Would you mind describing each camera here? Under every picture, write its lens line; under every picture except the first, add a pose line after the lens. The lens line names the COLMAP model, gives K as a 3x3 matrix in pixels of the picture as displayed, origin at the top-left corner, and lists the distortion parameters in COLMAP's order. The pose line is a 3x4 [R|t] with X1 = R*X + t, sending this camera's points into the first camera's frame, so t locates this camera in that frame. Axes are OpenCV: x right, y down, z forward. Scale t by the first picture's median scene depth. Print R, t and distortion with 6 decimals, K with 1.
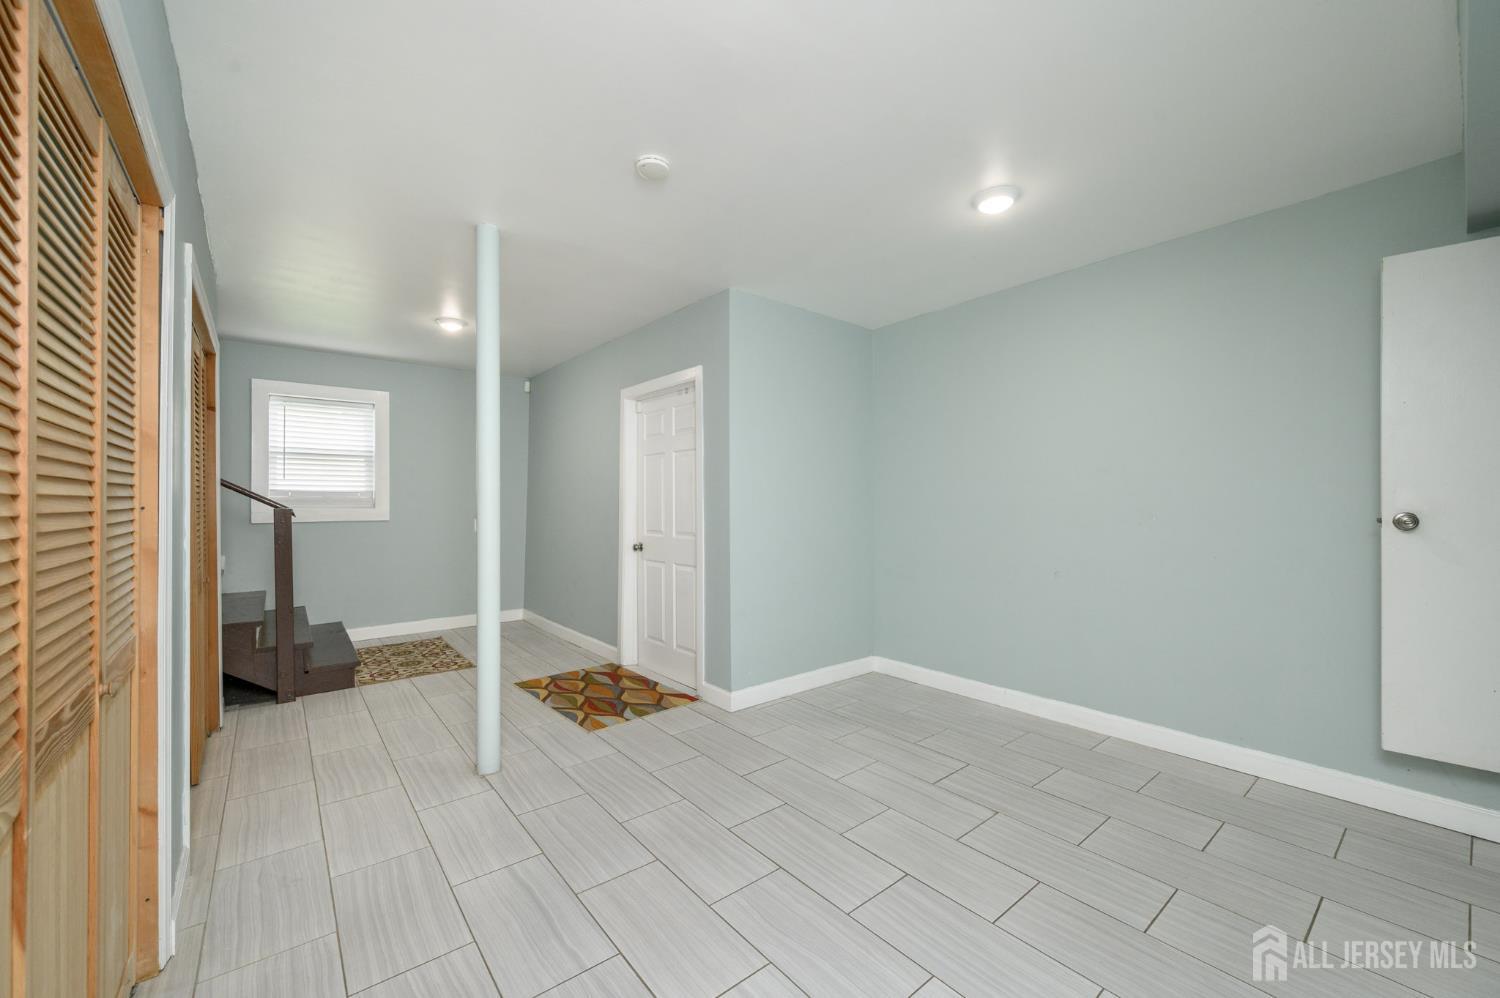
lens RADIAL K [[594.5, 0, 750.0], [0, 594.5, 499.0], [0, 0, 1]] dist [0.000570, 0.000195]
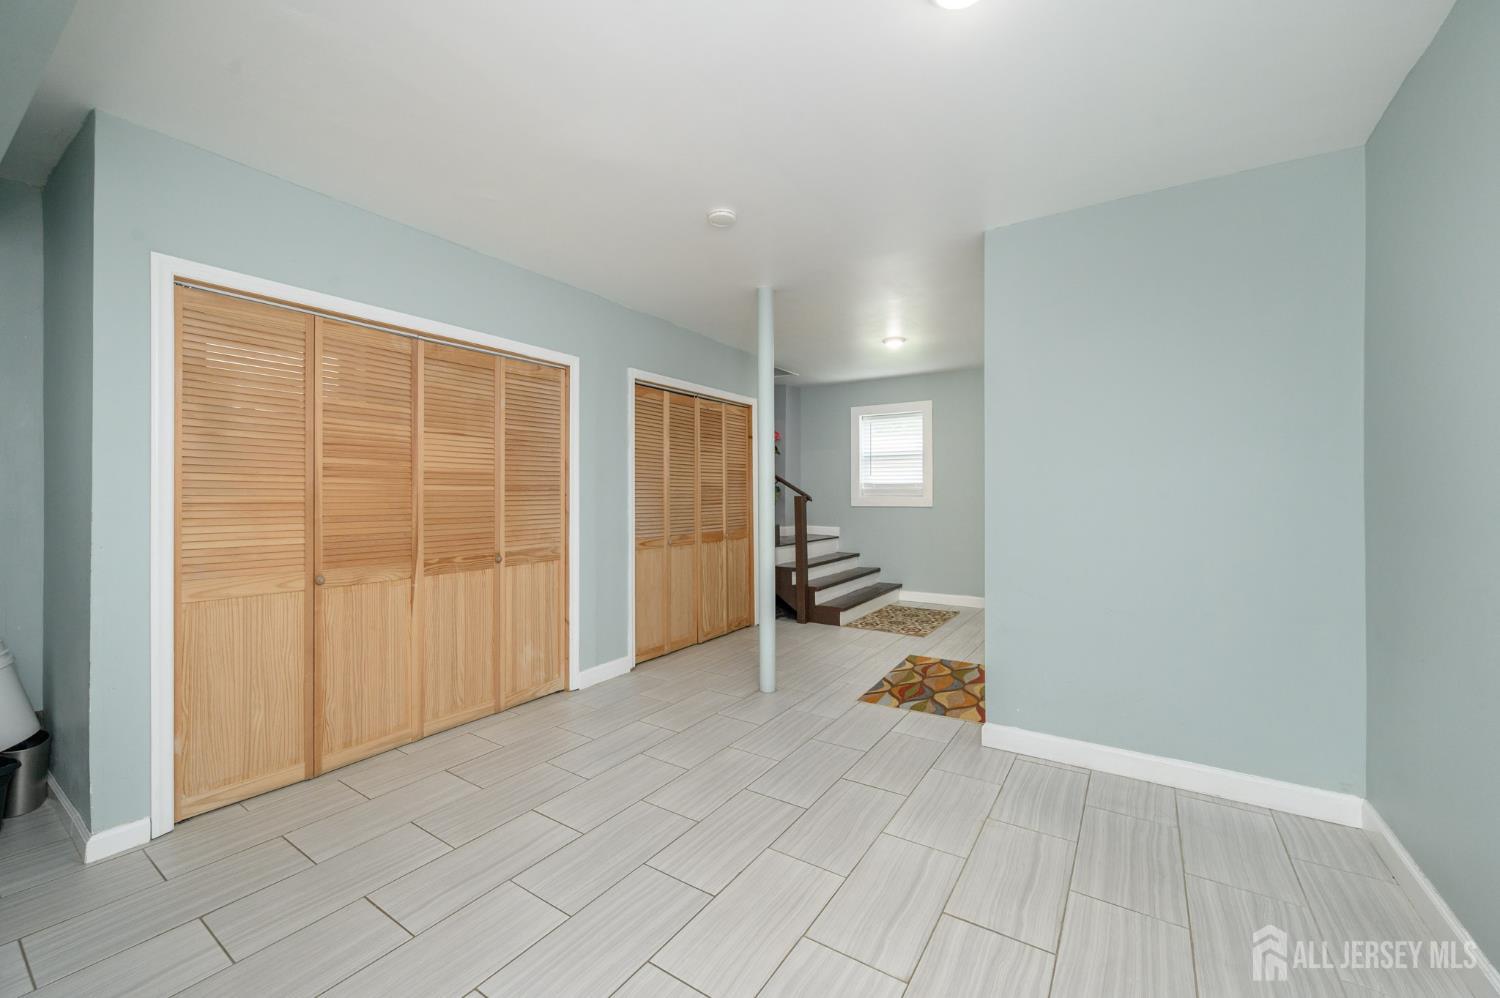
lens RADIAL K [[590.3, 0, 745.6], [0, 590.3, 492.7], [0, 0, 1]] dist [0.001093, 0.000705]
pose [[0.290494, 0.001047, -0.956876, 0.627937], [0.005814, 0.999979, 0.002859, 0.002742], [0.956859, -0.006394, 0.290482, 0.428093]]
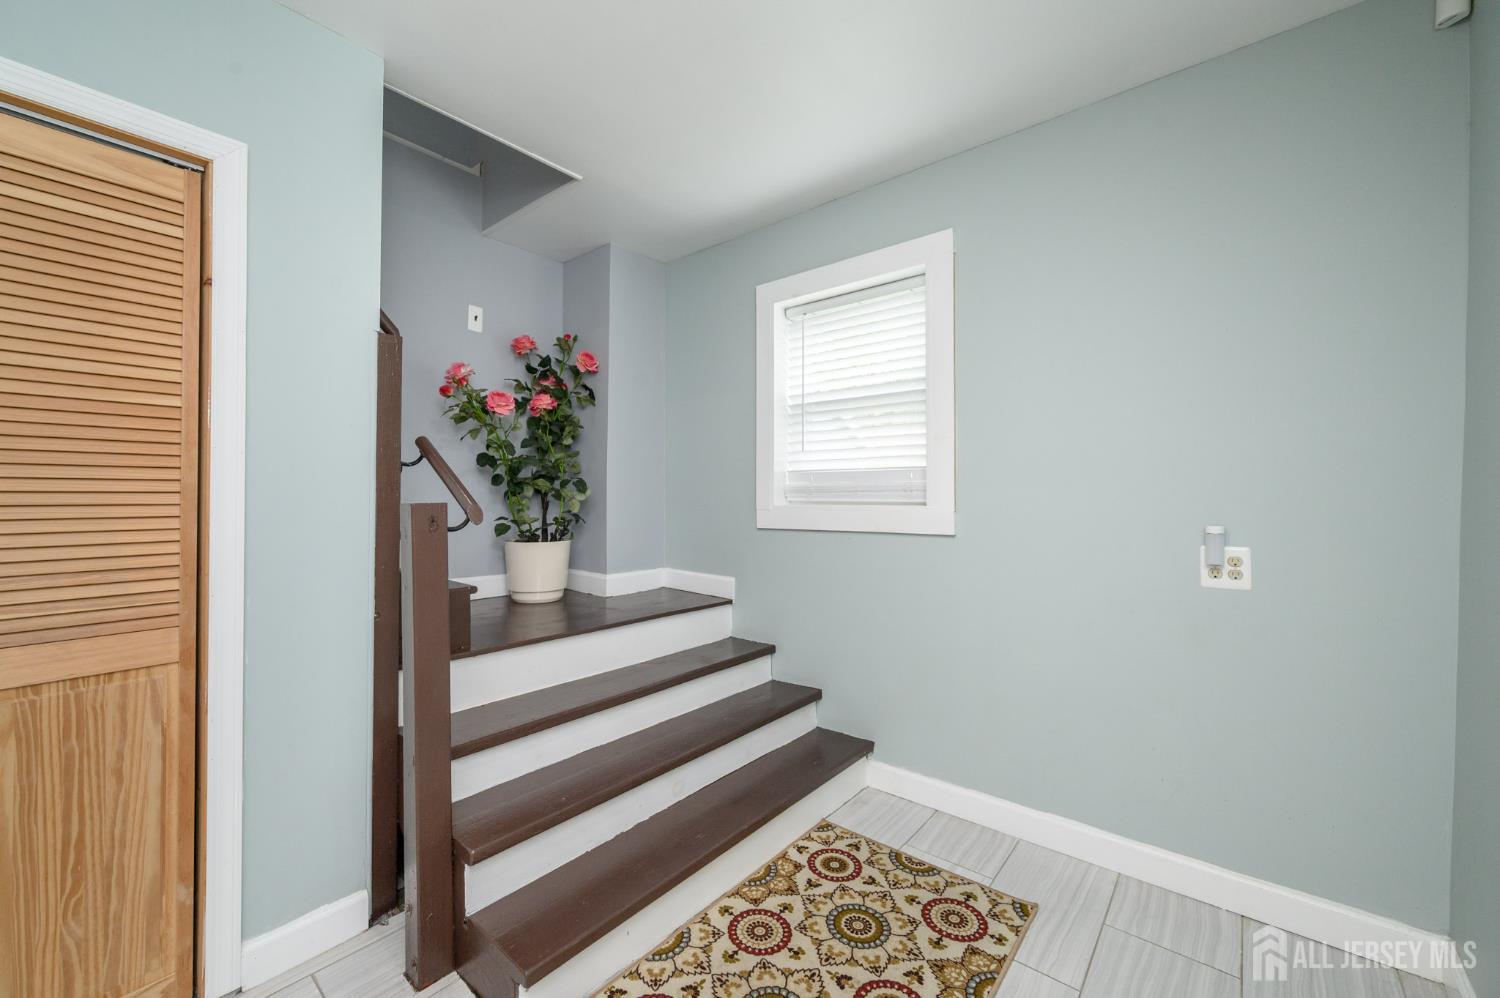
lens RADIAL K [[590.3, 0, 745.6], [0, 590.3, 492.7], [0, 0, 1]] dist [0.001093, 0.000705]
pose [[0.194613, -0.007886, -0.980848, -0.337152], [0.007453, 0.999951, -0.006561, 0.012581], [0.980852, -0.006034, 0.194662, 1.139564]]
